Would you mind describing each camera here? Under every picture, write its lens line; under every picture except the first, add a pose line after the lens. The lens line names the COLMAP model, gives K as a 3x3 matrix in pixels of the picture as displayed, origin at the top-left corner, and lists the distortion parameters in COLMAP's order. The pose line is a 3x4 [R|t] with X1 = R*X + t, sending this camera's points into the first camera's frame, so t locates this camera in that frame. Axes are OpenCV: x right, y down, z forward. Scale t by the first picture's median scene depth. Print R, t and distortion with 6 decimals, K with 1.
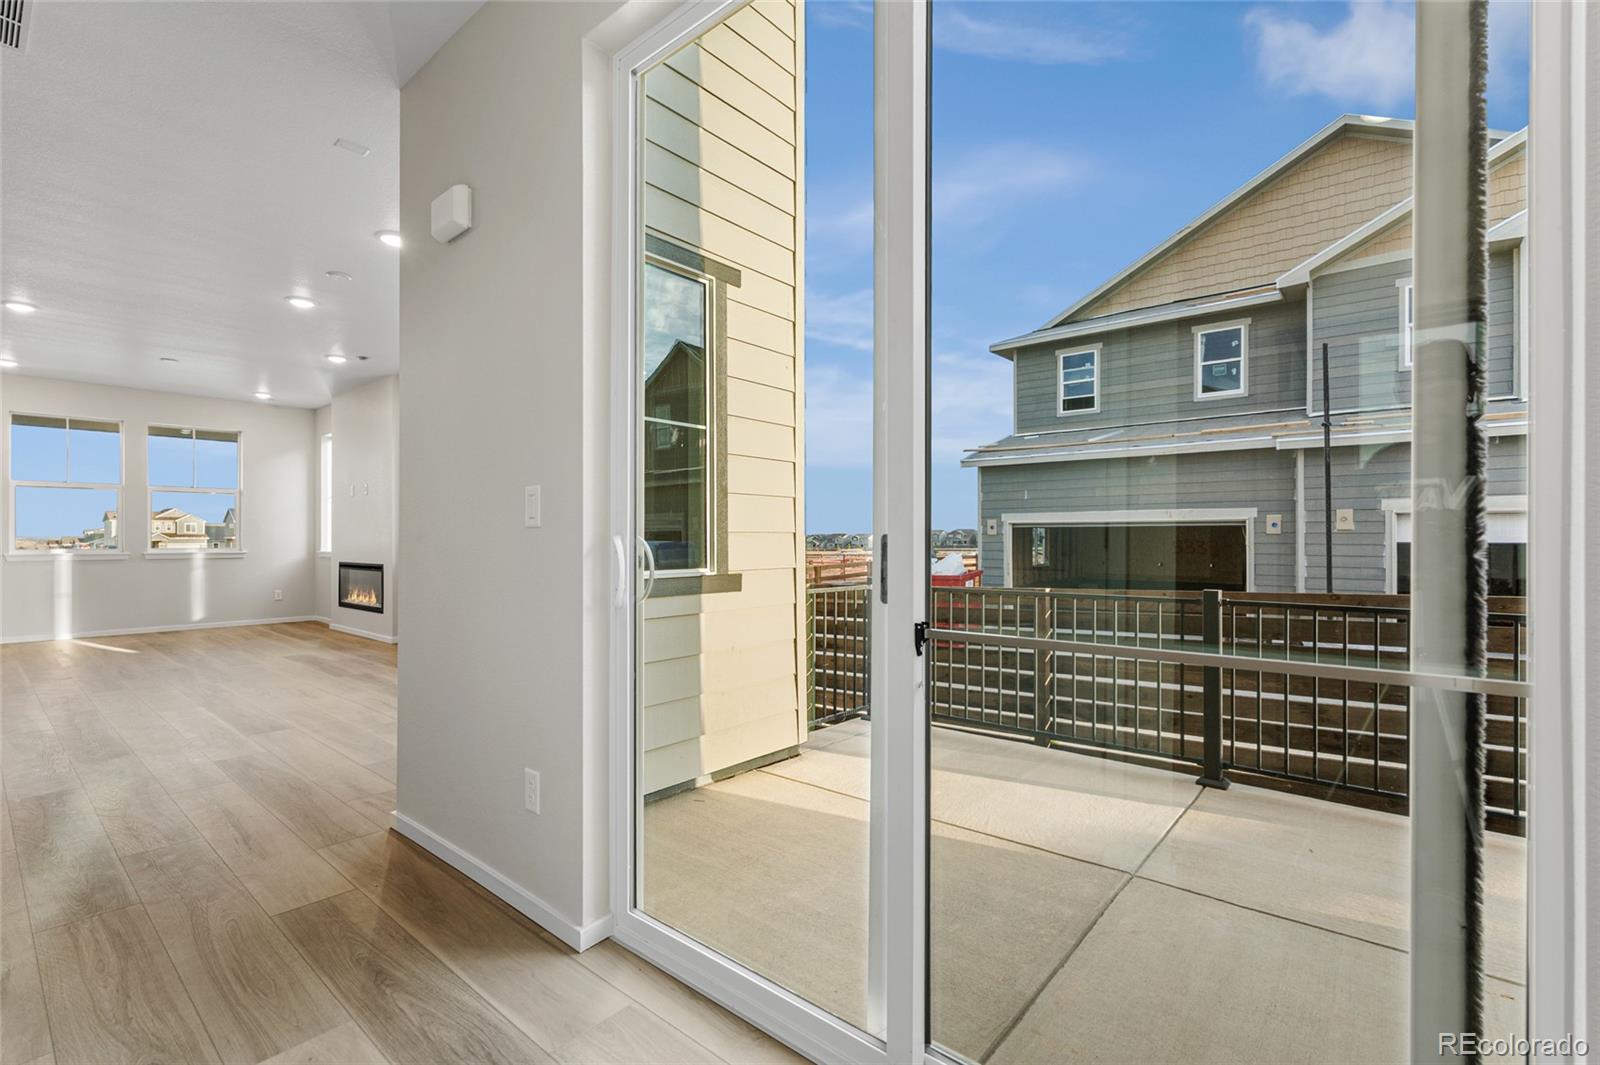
lens RADIAL K [[718.4, 0, 793.7], [0, 718.4, 540.5], [0, 0, 1]] dist [0.000197, -0.000171]
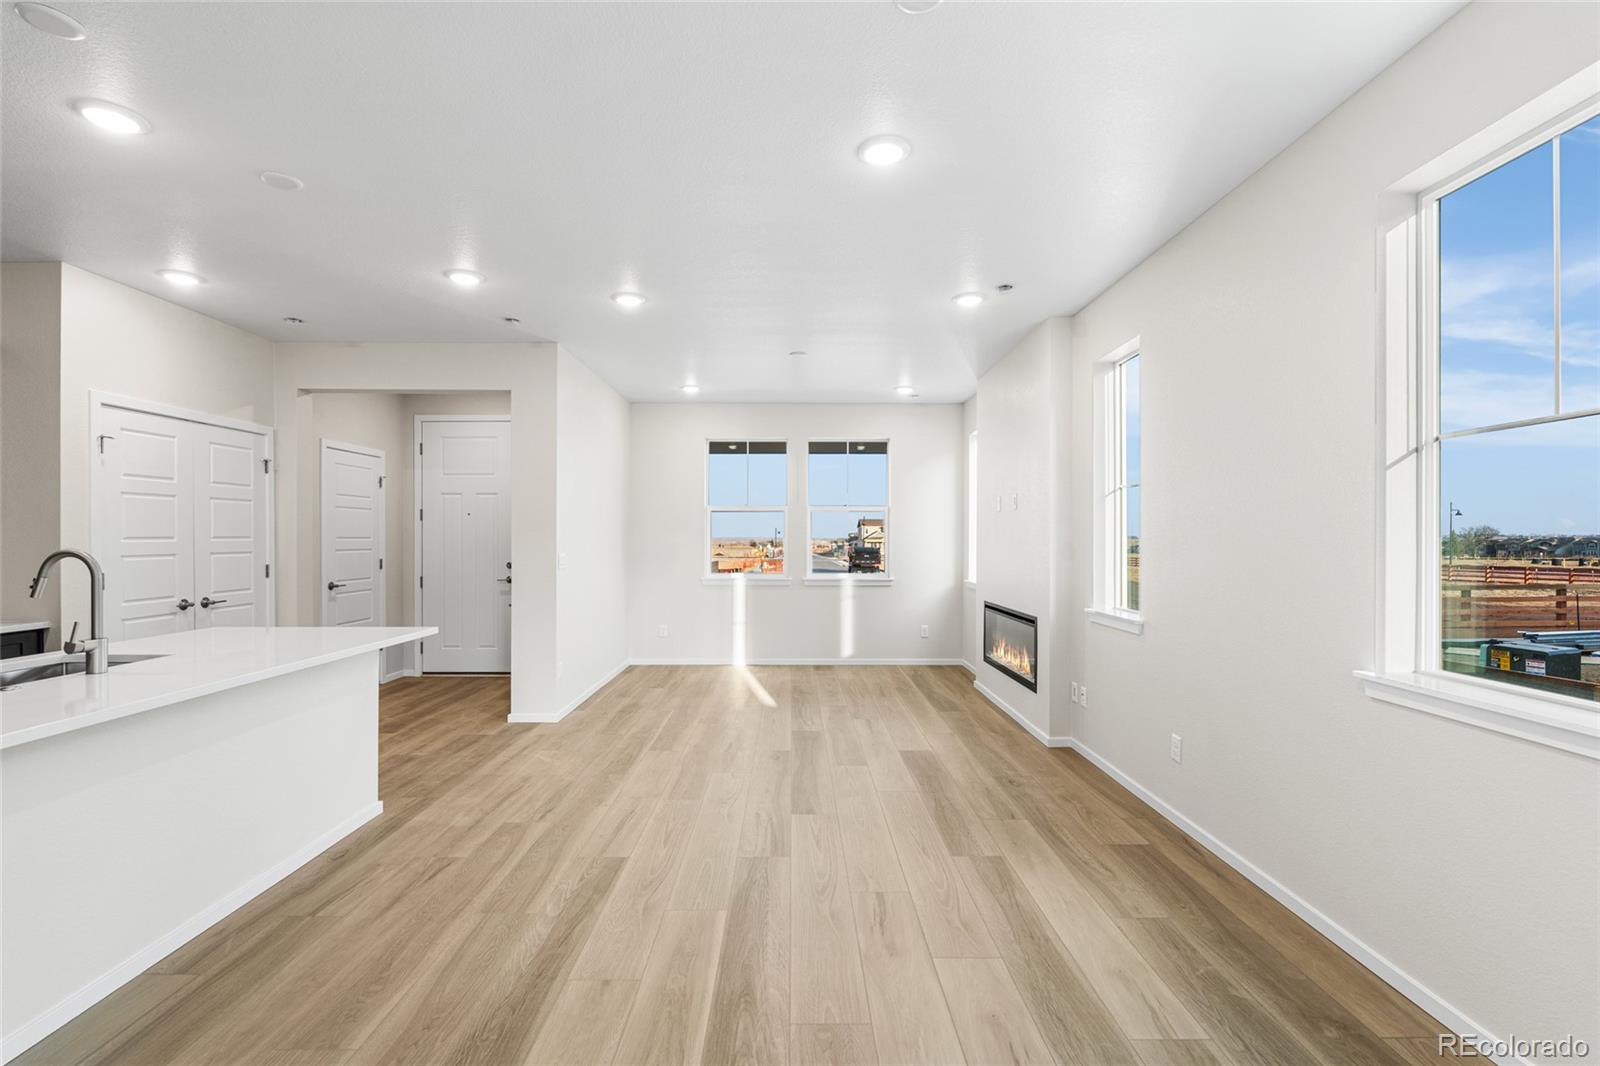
lens RADIAL K [[718.4, 0, 793.5], [0, 718.4, 542.0], [0, 0, 1]] dist [0.000197, -0.000171]
pose [[0.653414, 0.001584, -0.756999, -0.208251], [-0.003628, 0.999993, -0.001039, -0.030007], [0.756992, 0.003425, 0.653415, 0.380135]]
